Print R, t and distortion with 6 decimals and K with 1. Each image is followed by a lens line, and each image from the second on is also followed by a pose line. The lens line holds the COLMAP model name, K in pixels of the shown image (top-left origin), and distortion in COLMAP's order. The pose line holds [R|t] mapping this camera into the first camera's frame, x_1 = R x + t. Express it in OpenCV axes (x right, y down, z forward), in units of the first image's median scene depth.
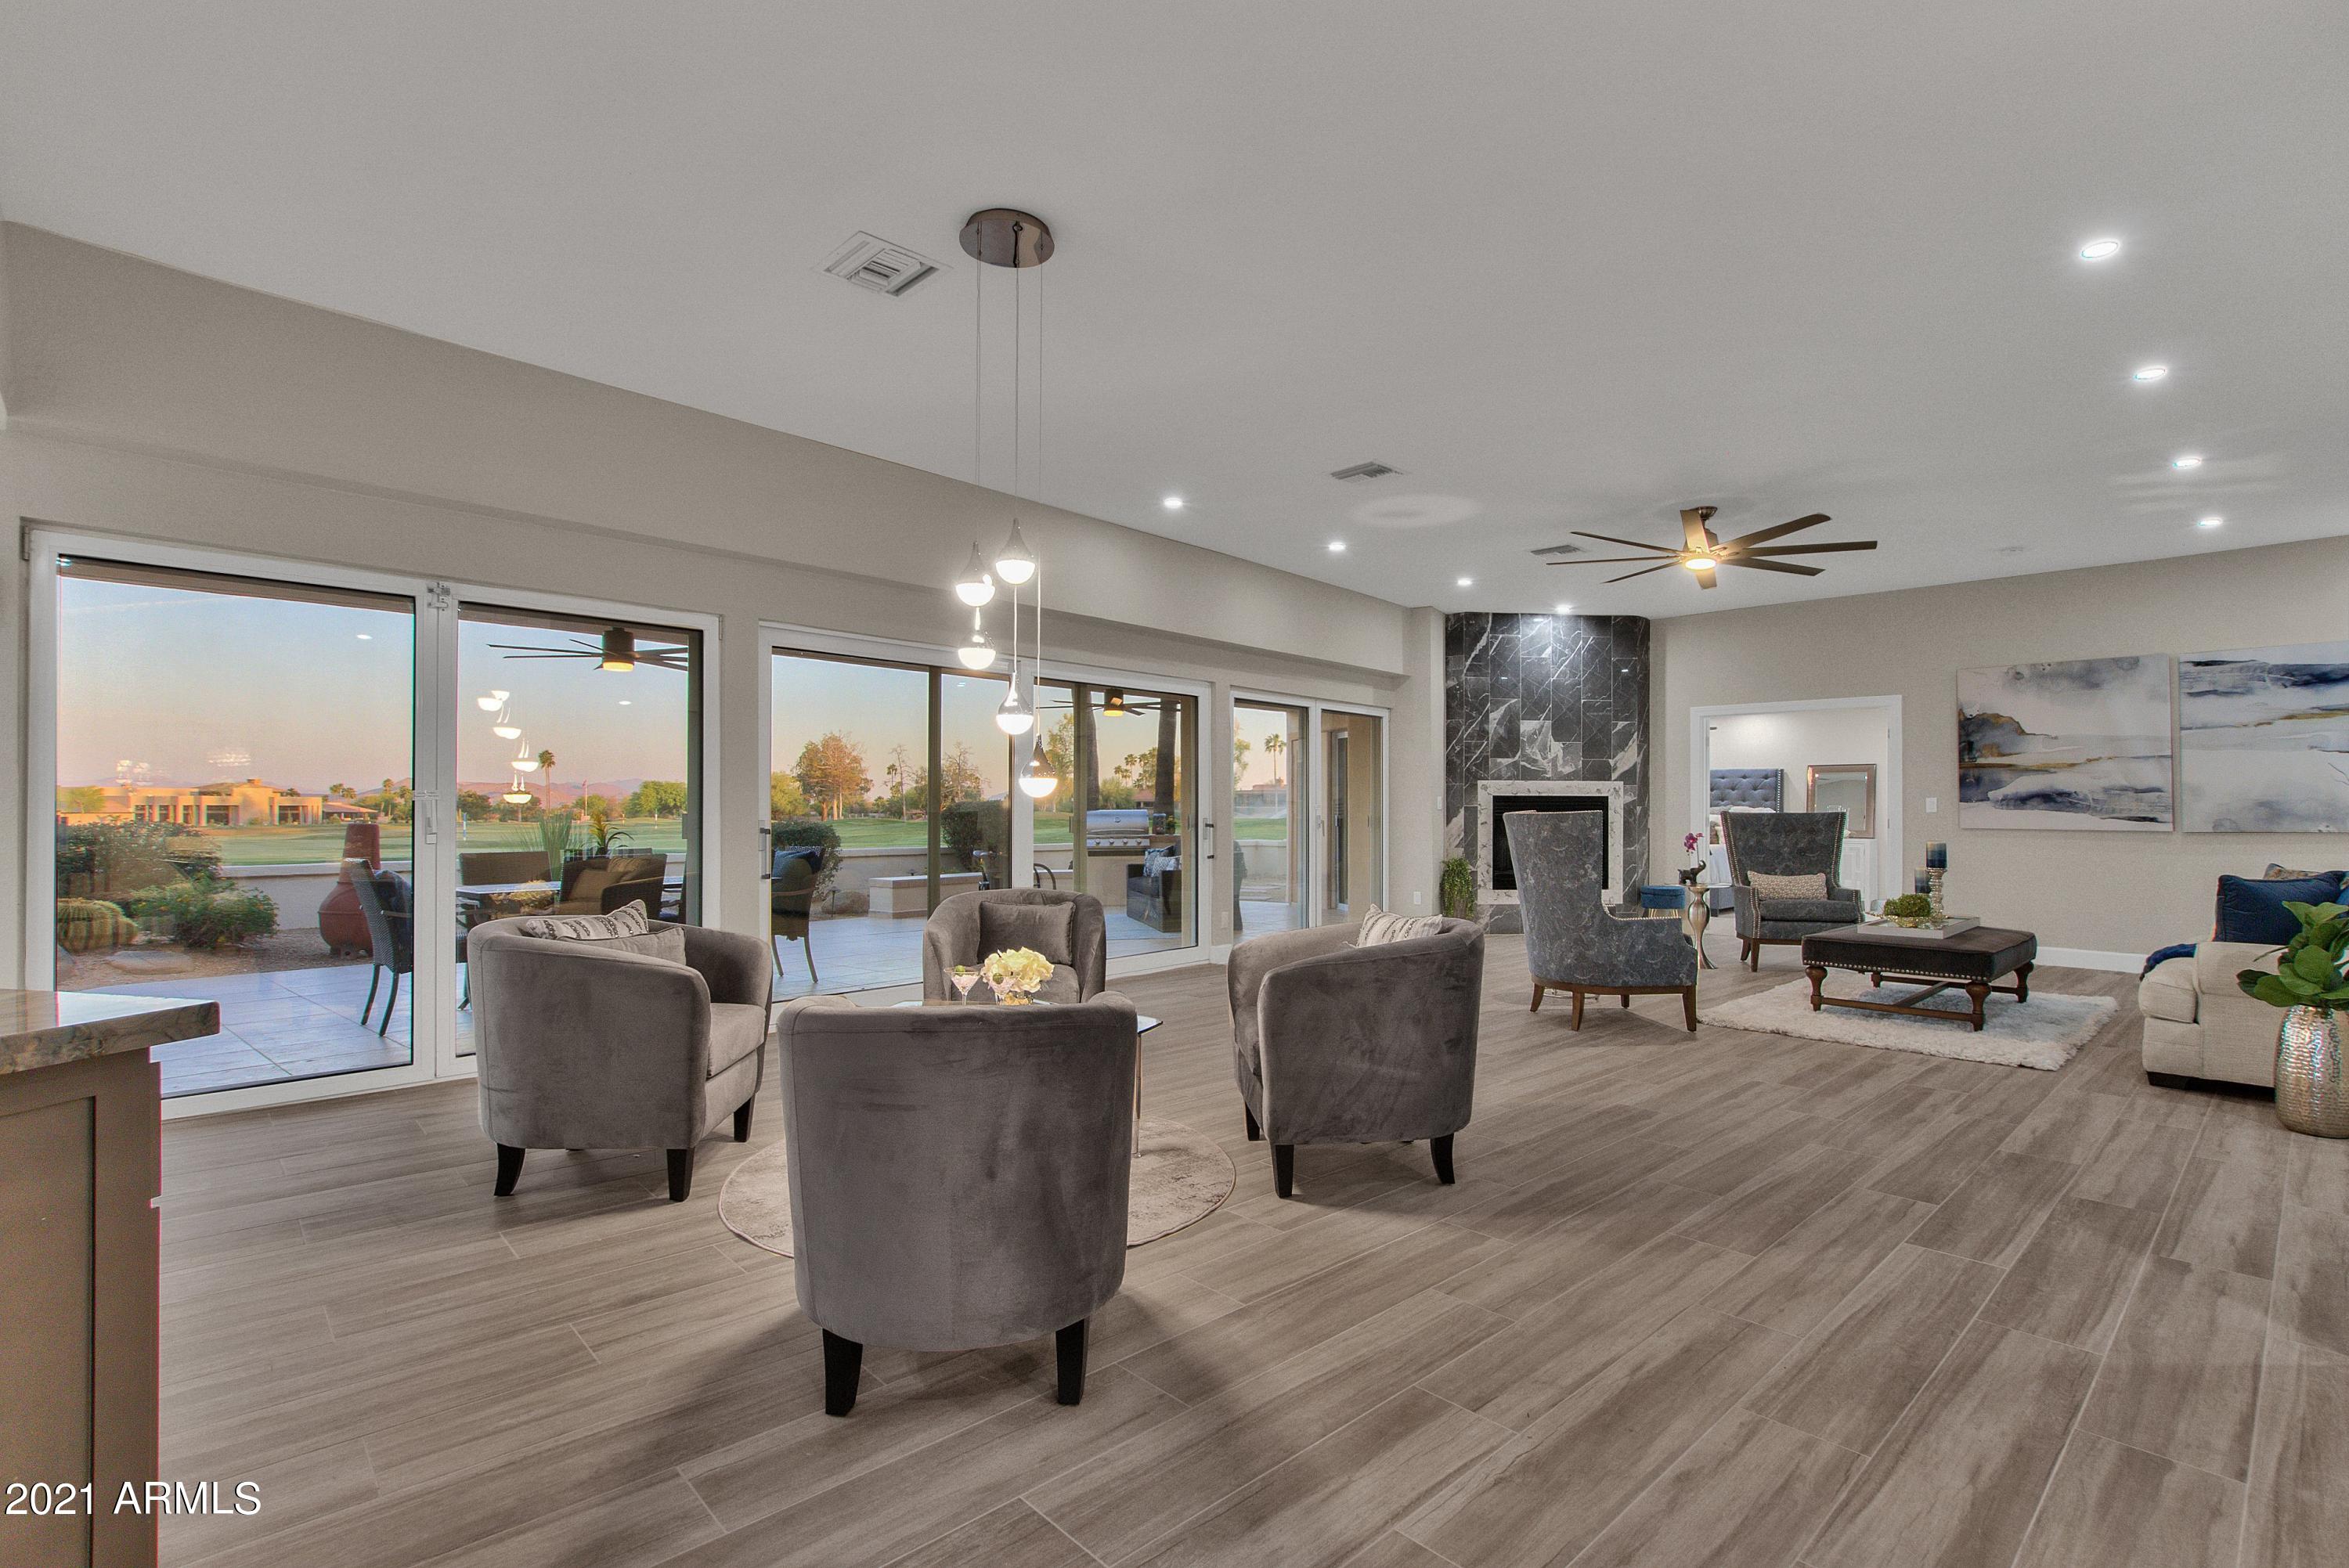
lens RADIAL K [[1067.0, 0, 1169.4], [0, 1067.0, 796.3], [0, 0, 1]] dist [-0.012700, 0.000831]
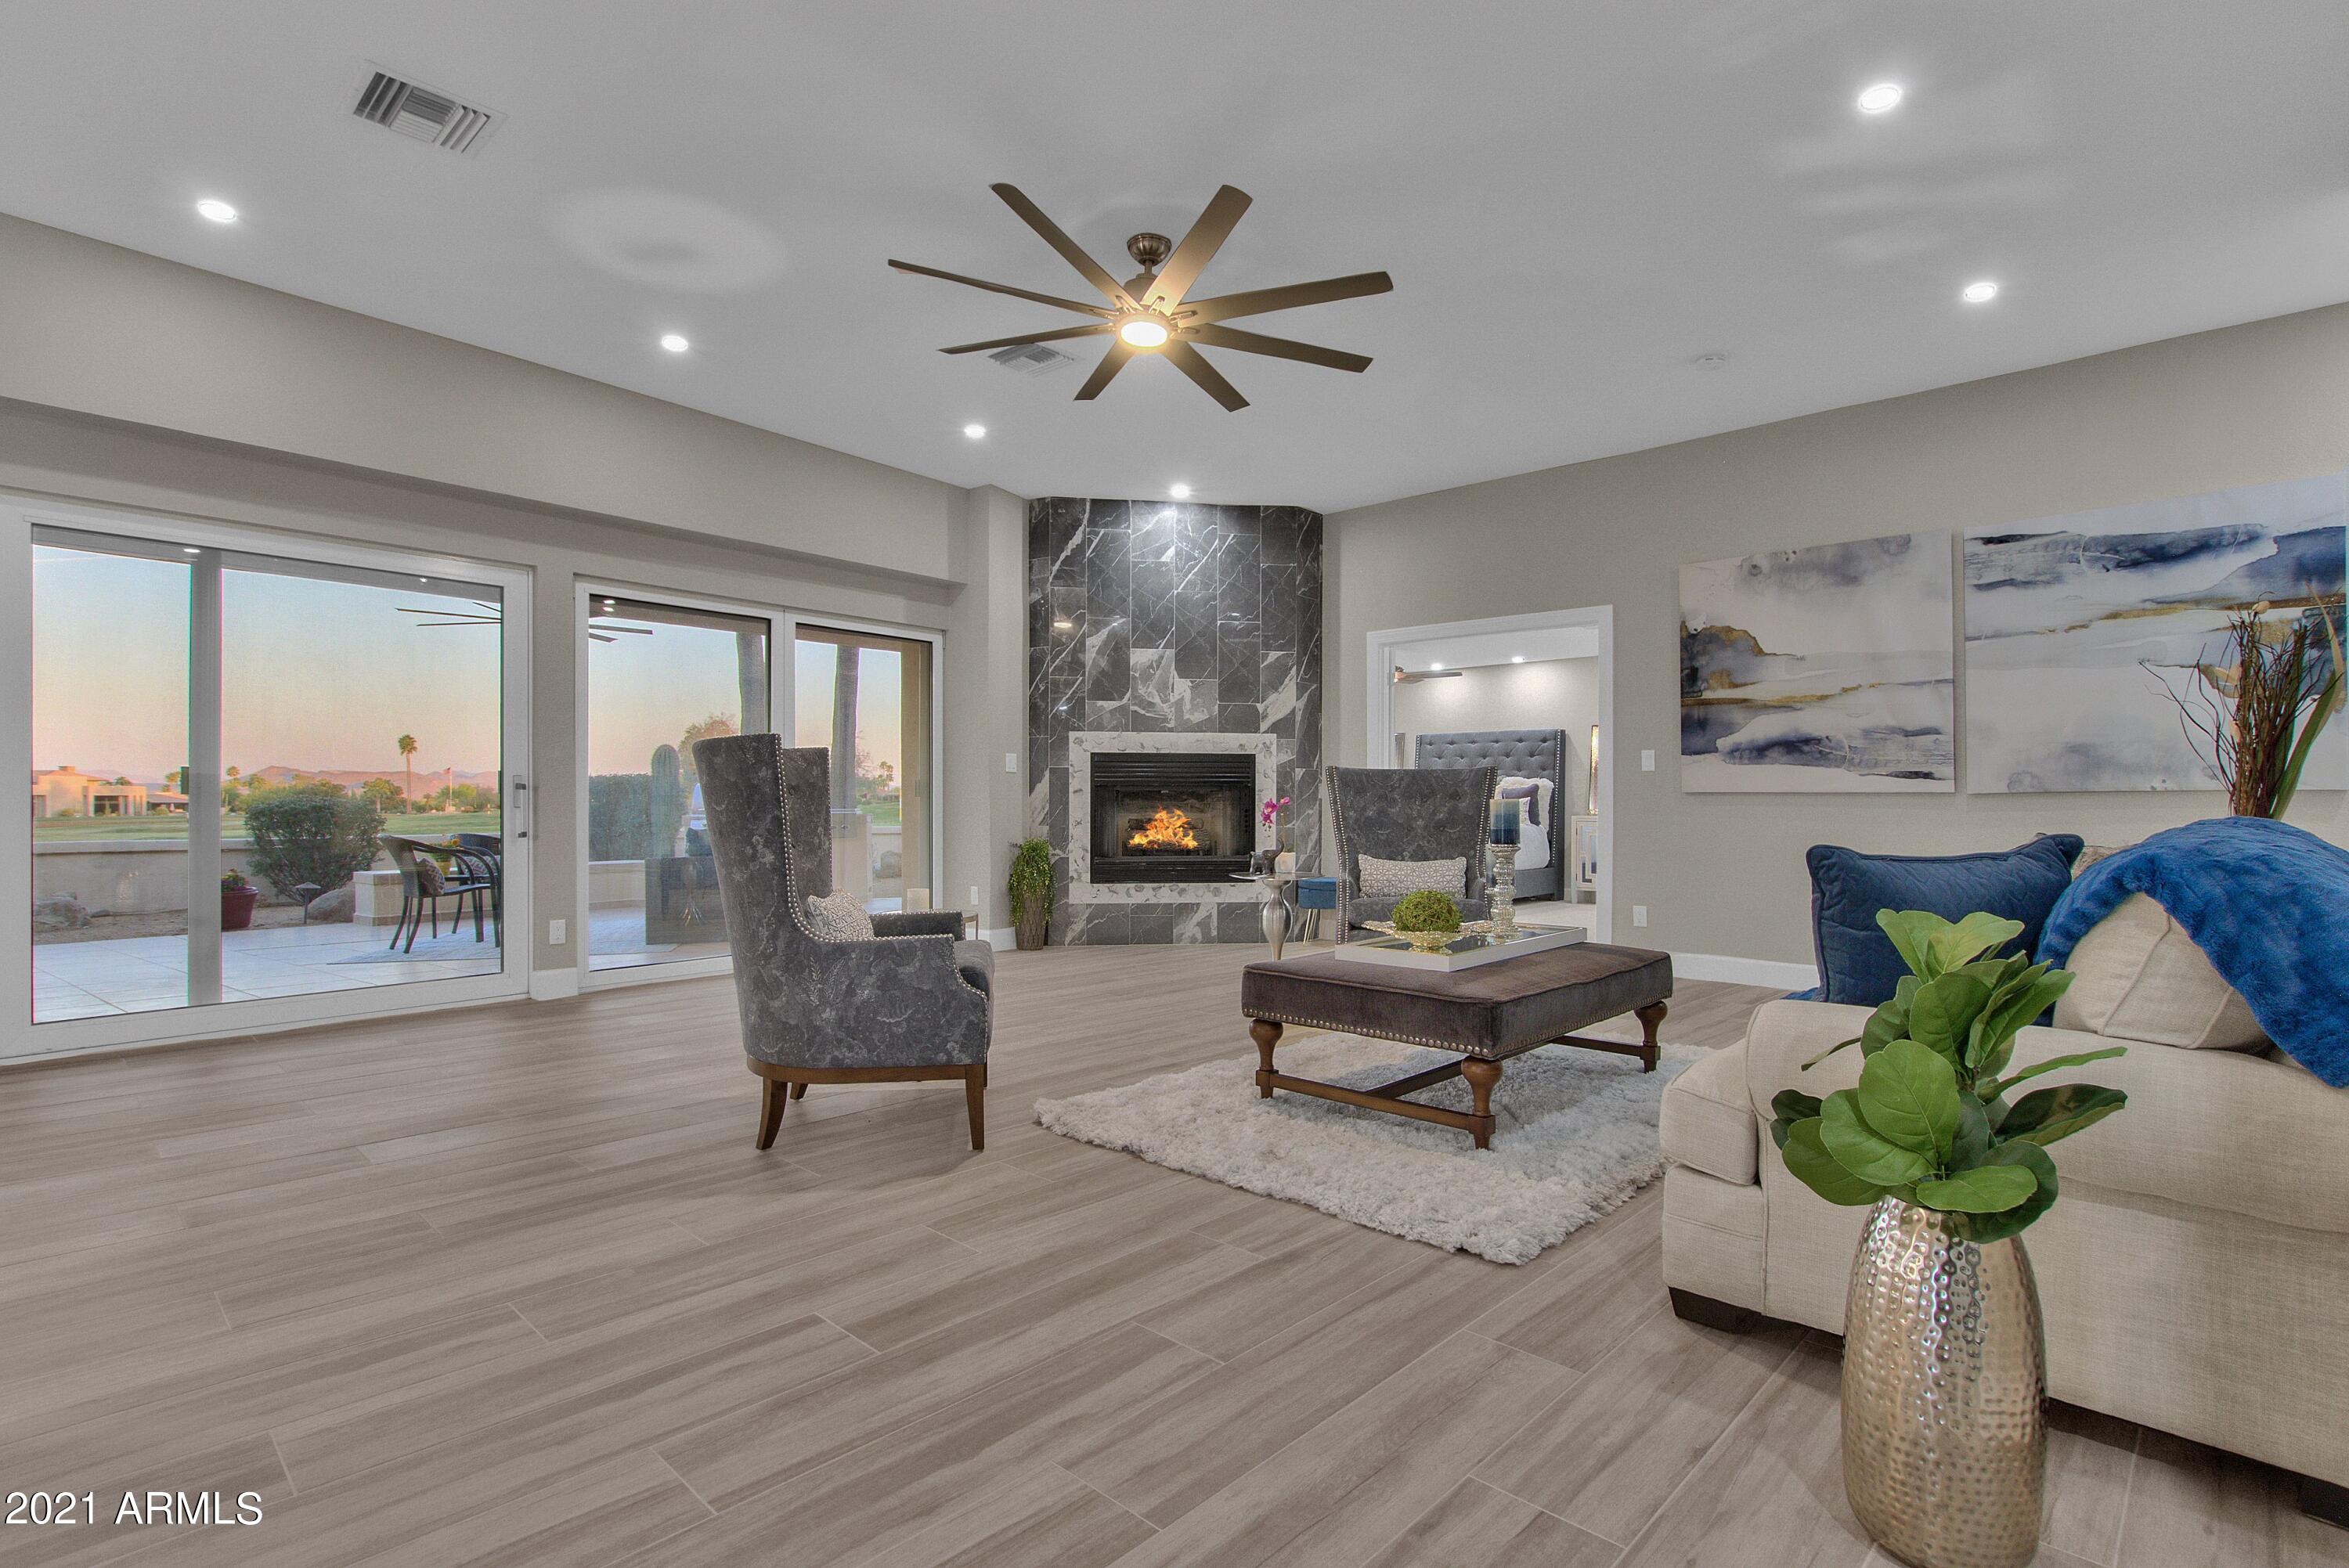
lens RADIAL K [[1091.3, 0, 1191.3], [0, 1091.3, 795.9], [0, 0, 1]] dist [-0.016364, 0.005666]
pose [[0.998467, -0.001172, 0.055341, 0.359450], [0.000758, 0.999972, 0.007504, 0.025018], [-0.055348, -0.007451, 0.998439, 0.284038]]
